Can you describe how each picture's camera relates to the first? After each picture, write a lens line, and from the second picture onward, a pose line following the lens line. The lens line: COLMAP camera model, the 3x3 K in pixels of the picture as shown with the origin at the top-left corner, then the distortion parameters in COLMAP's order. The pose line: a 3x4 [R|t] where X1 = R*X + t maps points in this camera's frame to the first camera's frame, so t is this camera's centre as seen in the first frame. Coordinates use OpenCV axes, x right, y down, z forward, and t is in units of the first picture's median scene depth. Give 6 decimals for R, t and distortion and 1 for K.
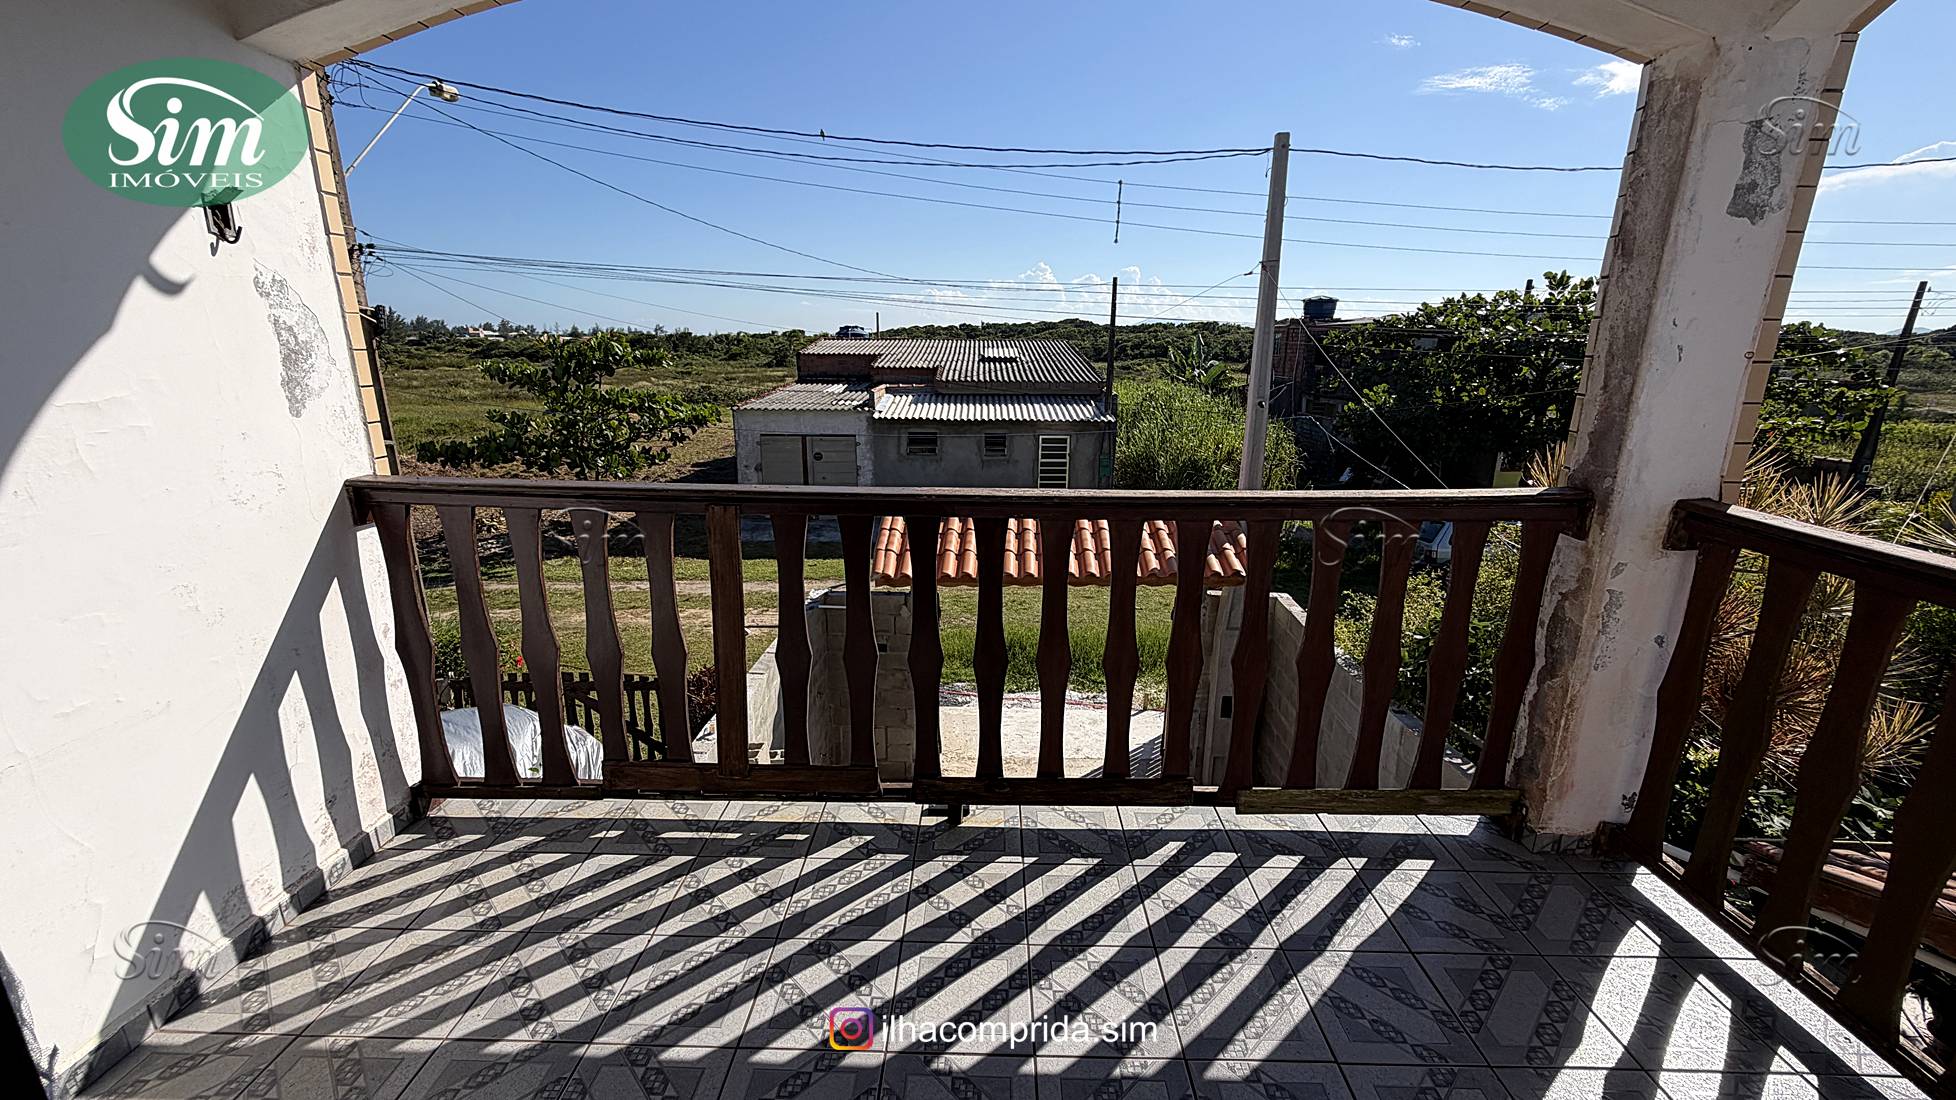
lens RADIAL K [[787.5, 0, 969.3], [0, 787.5, 545.4], [0, 0, 1]] dist [0.001950, -0.000635]
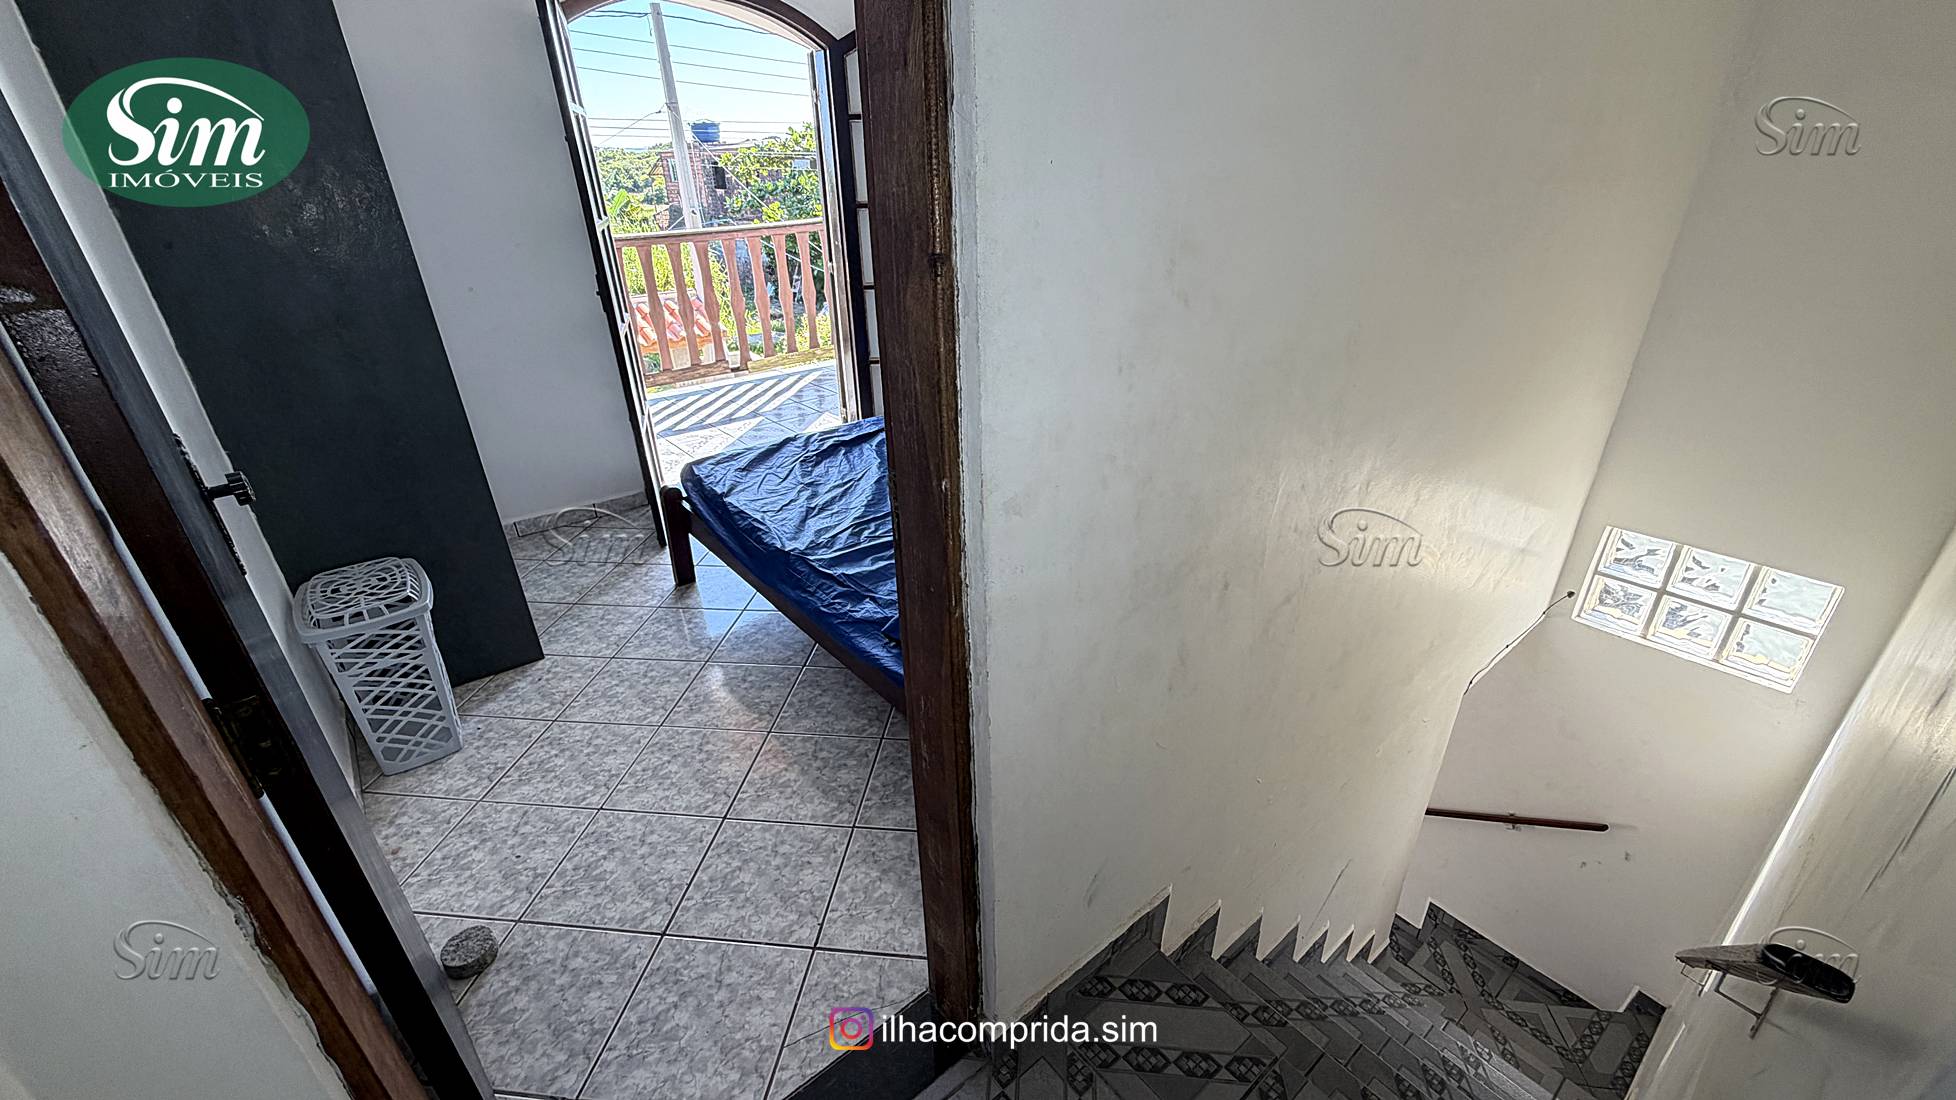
lens RADIAL K [[787.5, 0, 979.4], [0, 787.5, 551.9], [0, 0, 1]] dist [0.001950, -0.000635]
pose [[0.762393, -0.310130, 0.567958, -0.101191], [0.191203, 0.946450, 0.260143, 0.056037], [-0.618222, -0.089736, 0.780864, -0.209035]]
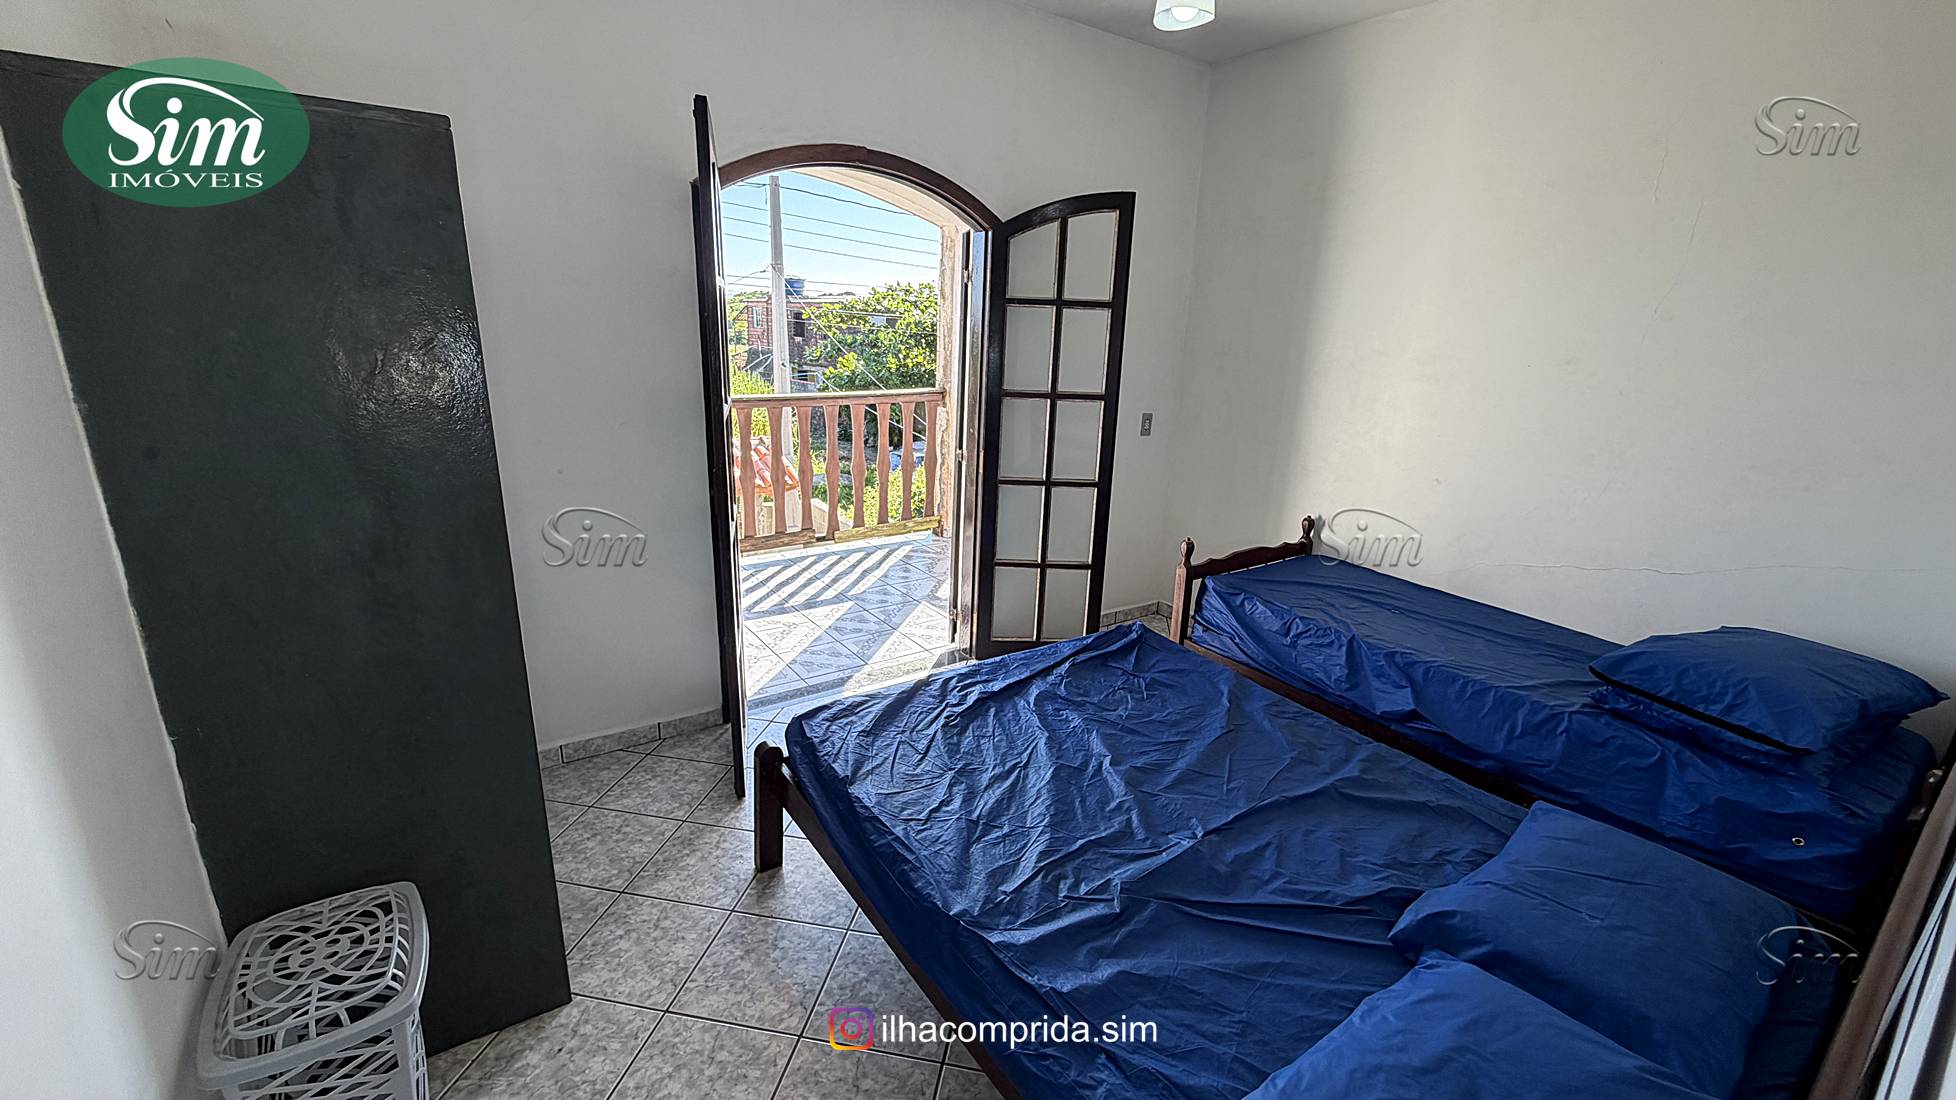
lens RADIAL K [[787.5, 0, 980.8], [0, 787.5, 552.8], [0, 0, 1]] dist [0.001950, -0.000635]
pose [[0.803438, -0.146178, 0.577164, -0.093020], [0.120474, 0.989254, 0.082843, 0.035594], [-0.583072, 0.002974, 0.812415, -0.157259]]
